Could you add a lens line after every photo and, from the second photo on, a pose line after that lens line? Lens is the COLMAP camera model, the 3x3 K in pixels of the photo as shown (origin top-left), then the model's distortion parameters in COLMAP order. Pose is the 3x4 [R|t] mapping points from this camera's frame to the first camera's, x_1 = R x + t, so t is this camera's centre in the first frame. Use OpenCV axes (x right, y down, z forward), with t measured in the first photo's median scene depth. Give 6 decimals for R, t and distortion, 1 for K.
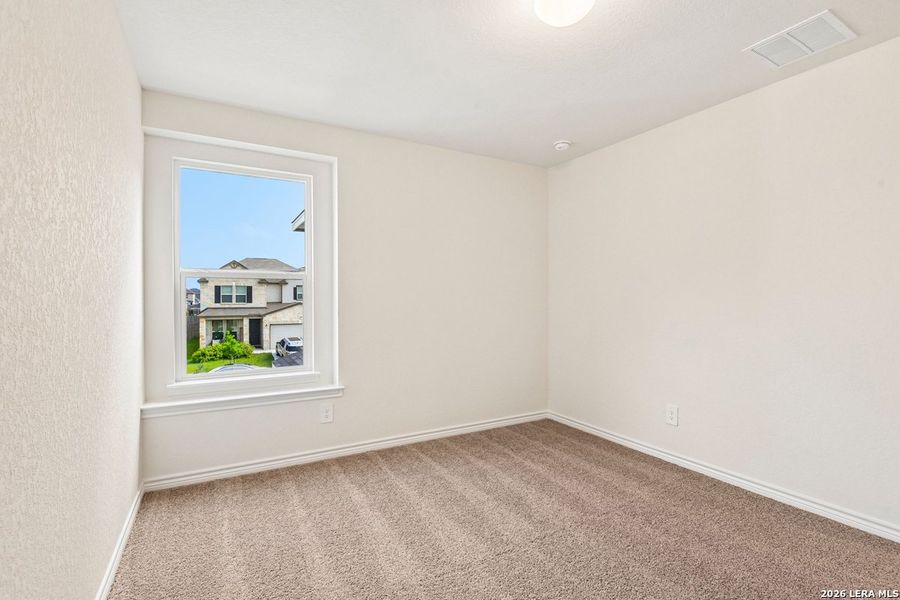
lens RADIAL K [[414.0, 0, 445.9], [0, 414.0, 296.9], [0, 0, 1]] dist [-0.001176, -0.007605]
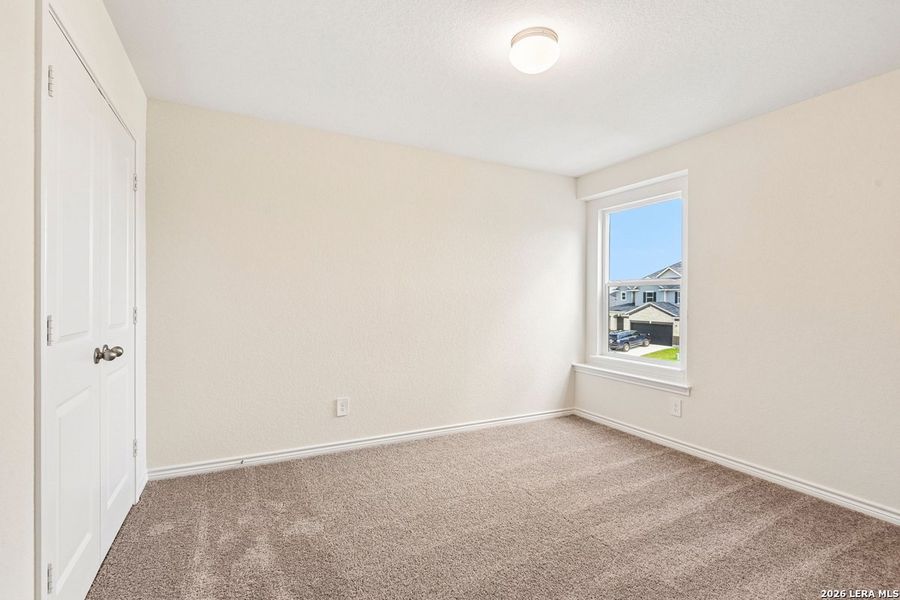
lens RADIAL K [[422.6, 0, 445.4], [0, 422.6, 302.8], [0, 0, 1]] dist [-0.001476, -0.008519]
pose [[-0.049541, 0.010892, -0.998713, 1.082369], [-0.000483, 0.999940, 0.010929, -0.009222], [0.998772, 0.001024, -0.049533, 0.566515]]
